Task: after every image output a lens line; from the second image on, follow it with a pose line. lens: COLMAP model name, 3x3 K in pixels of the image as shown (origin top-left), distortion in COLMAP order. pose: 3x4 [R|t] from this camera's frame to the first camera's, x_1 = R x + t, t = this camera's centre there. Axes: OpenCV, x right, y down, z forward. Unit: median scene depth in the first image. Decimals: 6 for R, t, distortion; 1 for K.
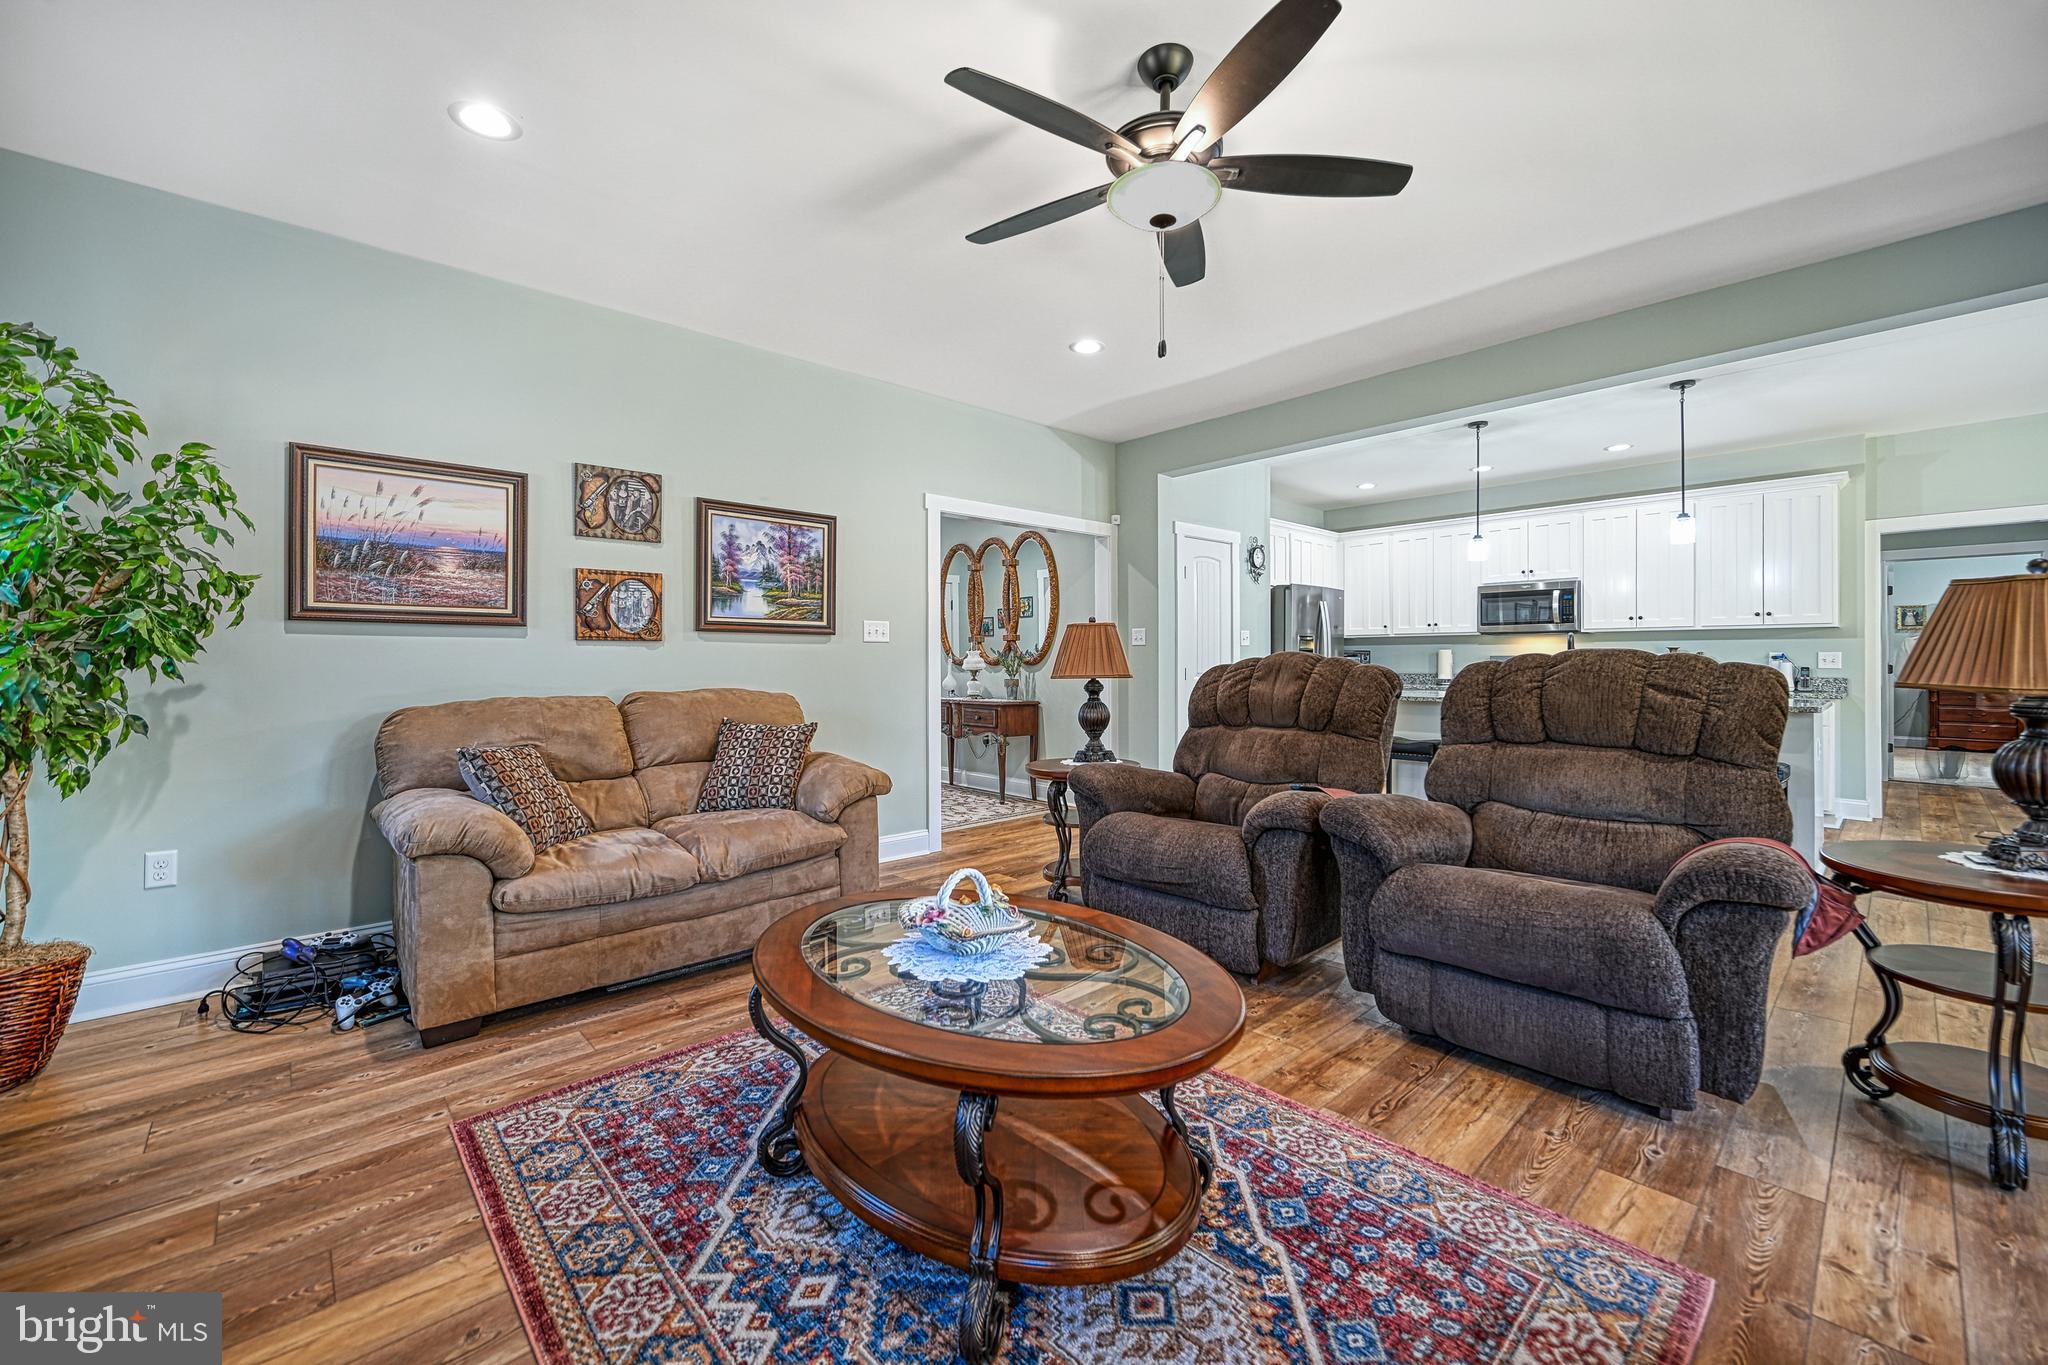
lens RADIAL K [[830.7, 0, 1046.6], [0, 830.7, 646.4], [0, 0, 1]] dist [-0.001250, -0.000049]
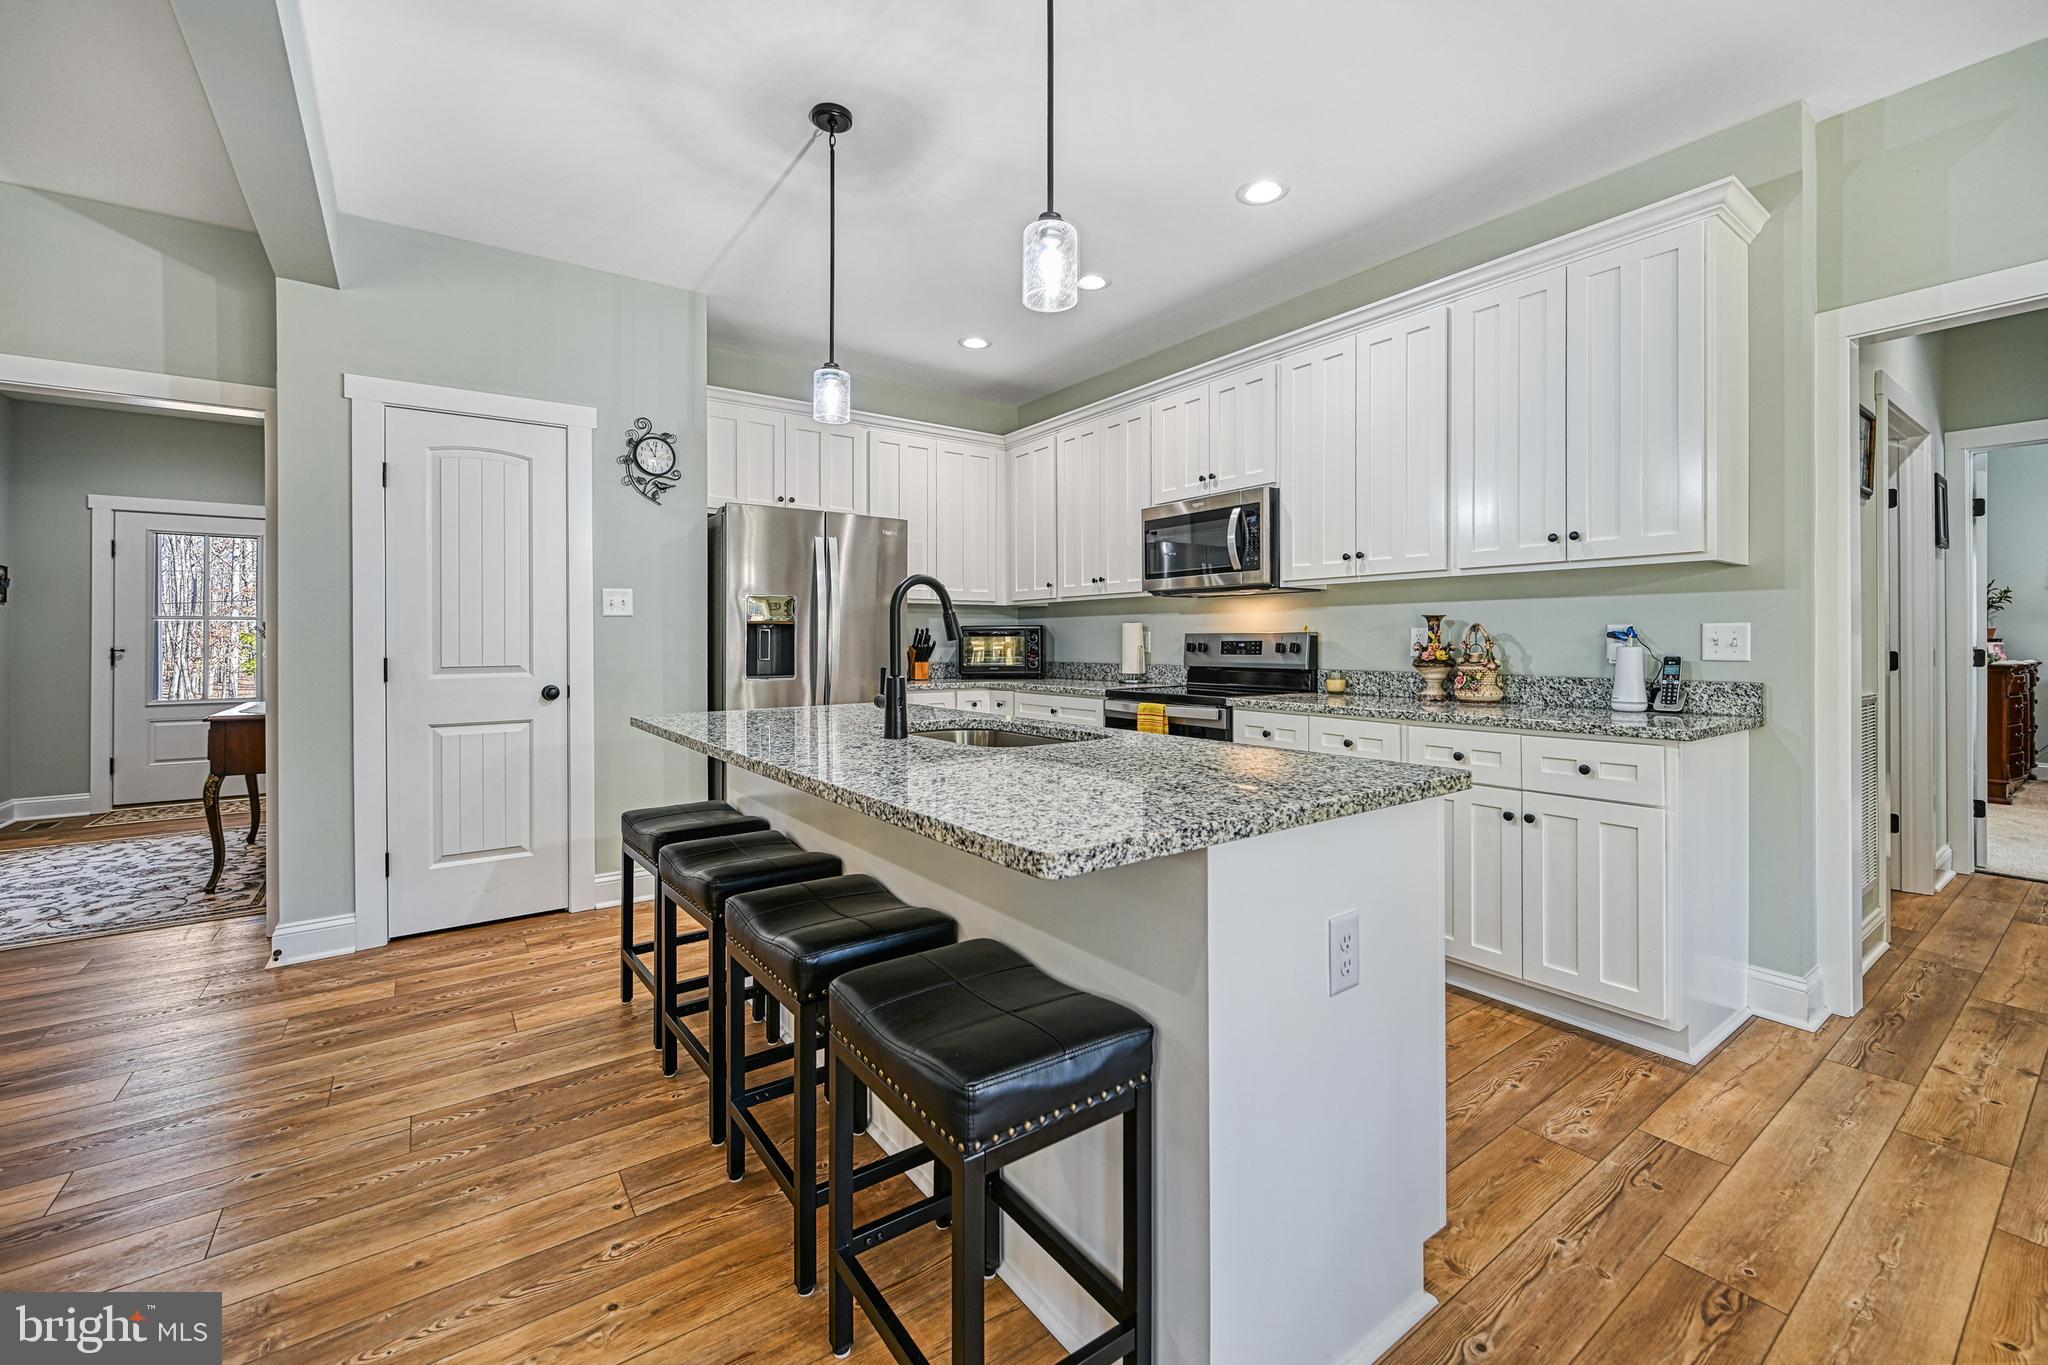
lens RADIAL K [[830.7, 0, 1037.1], [0, 830.7, 631.2], [0, 0, 1]] dist [-0.001250, -0.000049]
pose [[0.993453, -0.002635, -0.114214, 0.649060], [0.003814, 0.999942, 0.010105, 0.005864], [0.114180, -0.010474, 0.993405, 0.541642]]
